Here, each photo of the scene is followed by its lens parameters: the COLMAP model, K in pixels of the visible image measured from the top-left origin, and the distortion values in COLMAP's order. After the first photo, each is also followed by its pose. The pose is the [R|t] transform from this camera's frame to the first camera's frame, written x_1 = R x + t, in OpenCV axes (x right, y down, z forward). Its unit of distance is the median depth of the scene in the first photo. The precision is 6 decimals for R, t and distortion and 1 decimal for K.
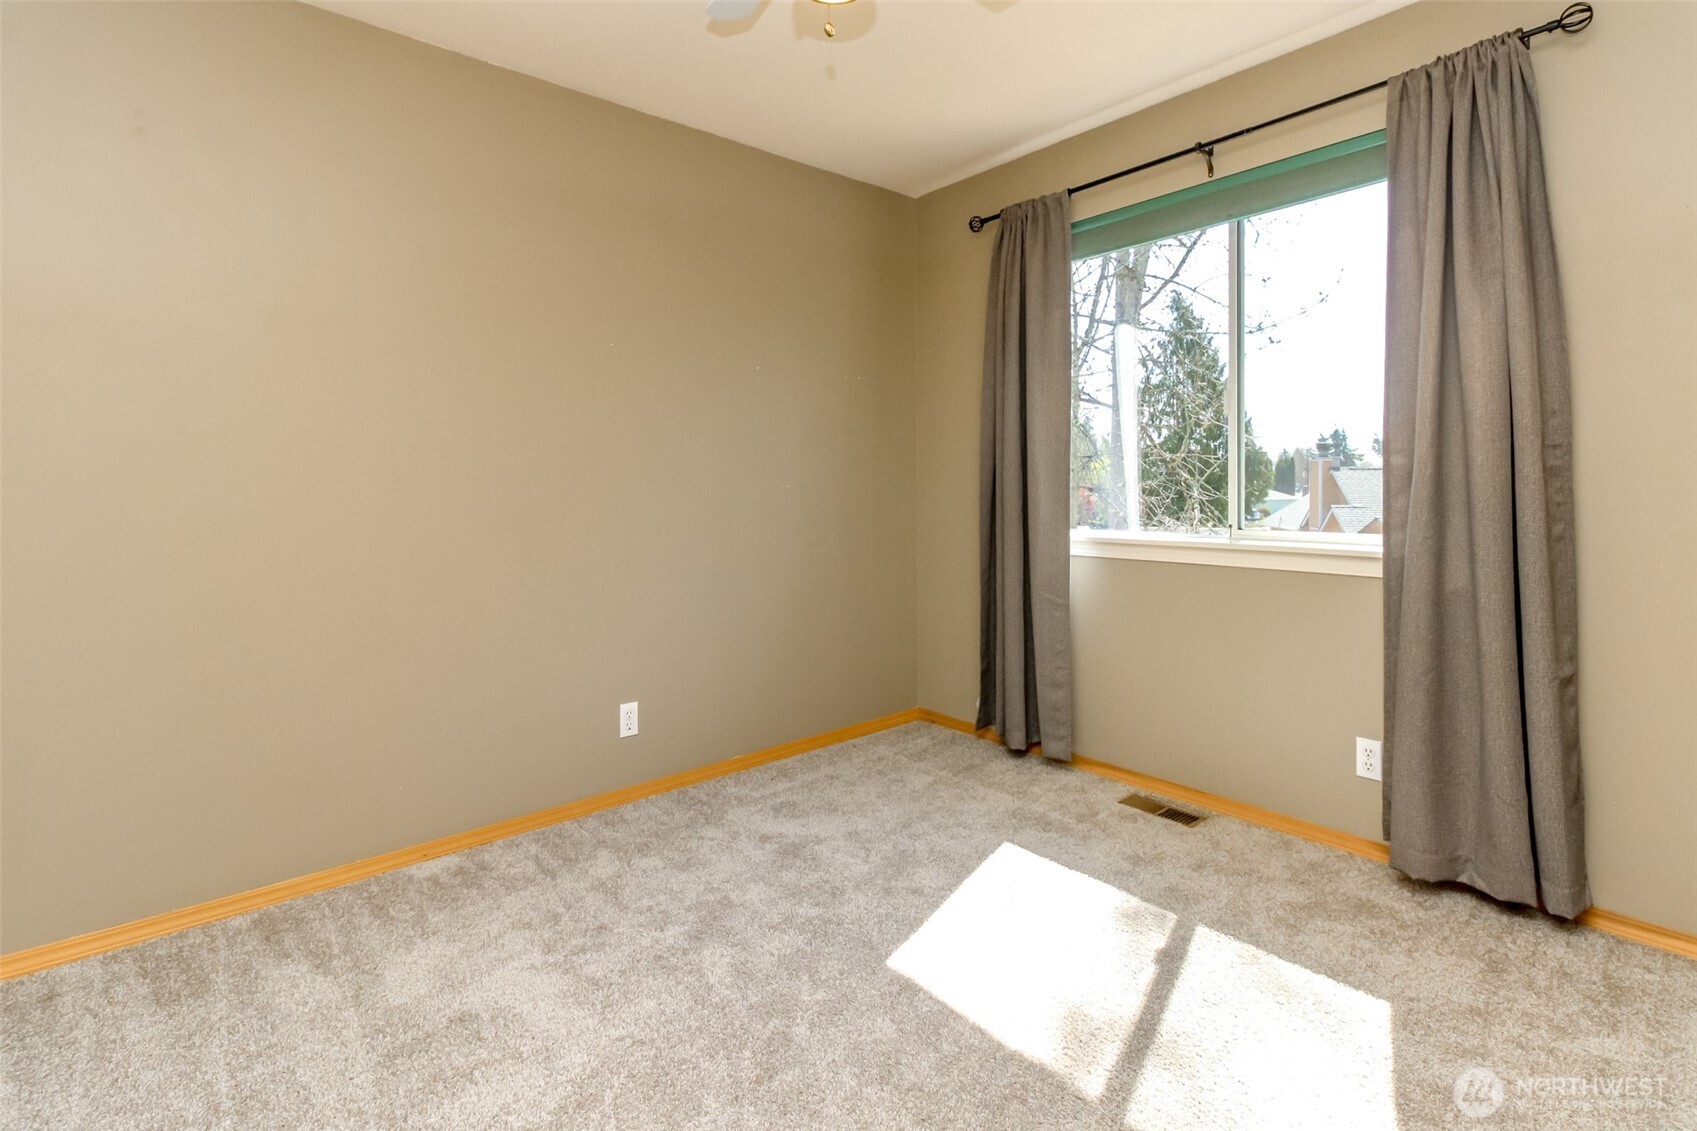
lens RADIAL K [[777.5, 0, 834.3], [0, 777.5, 517.1], [0, 0, 1]] dist [0.000786, -0.004129]
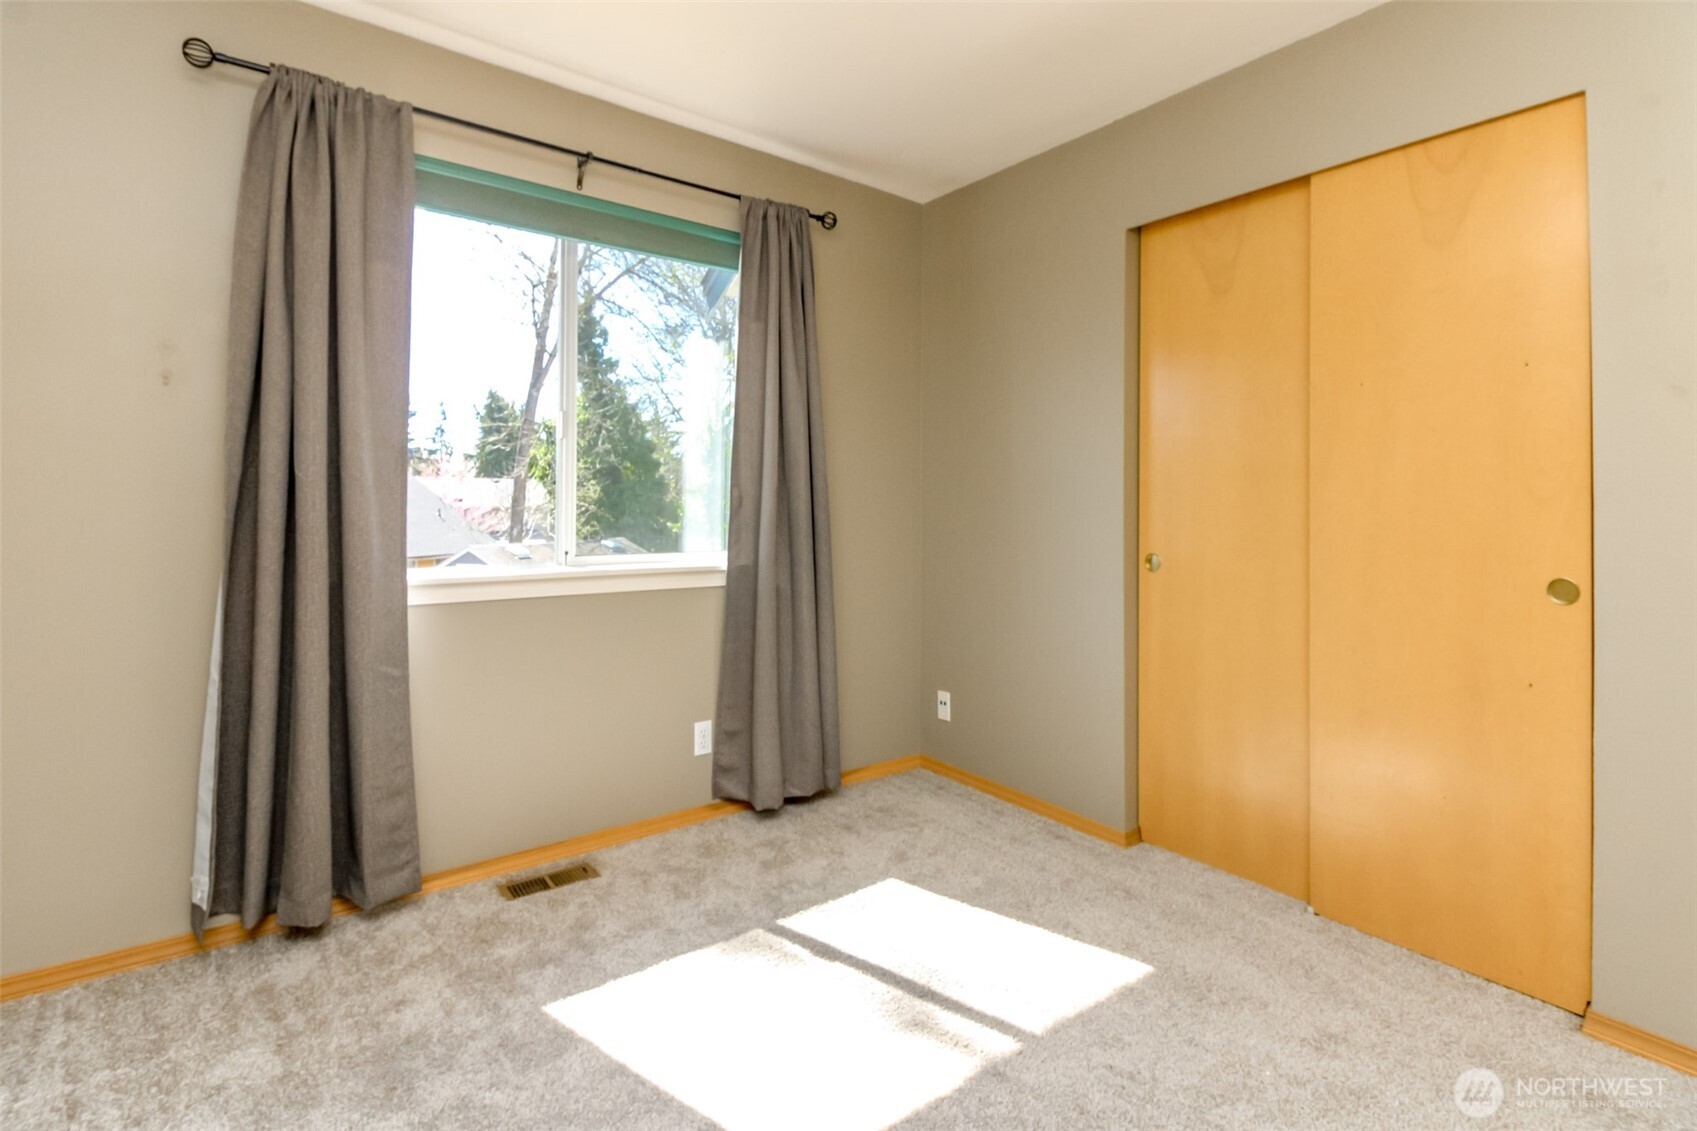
lens RADIAL K [[777.5, 0, 834.3], [0, 777.5, 517.1], [0, 0, 1]] dist [0.000786, -0.004129]
pose [[0.057950, -0.002868, 0.998315, -0.504740], [0.035354, 0.999375, 0.000818, -0.026353], [-0.997693, 0.035247, 0.058015, 0.714279]]
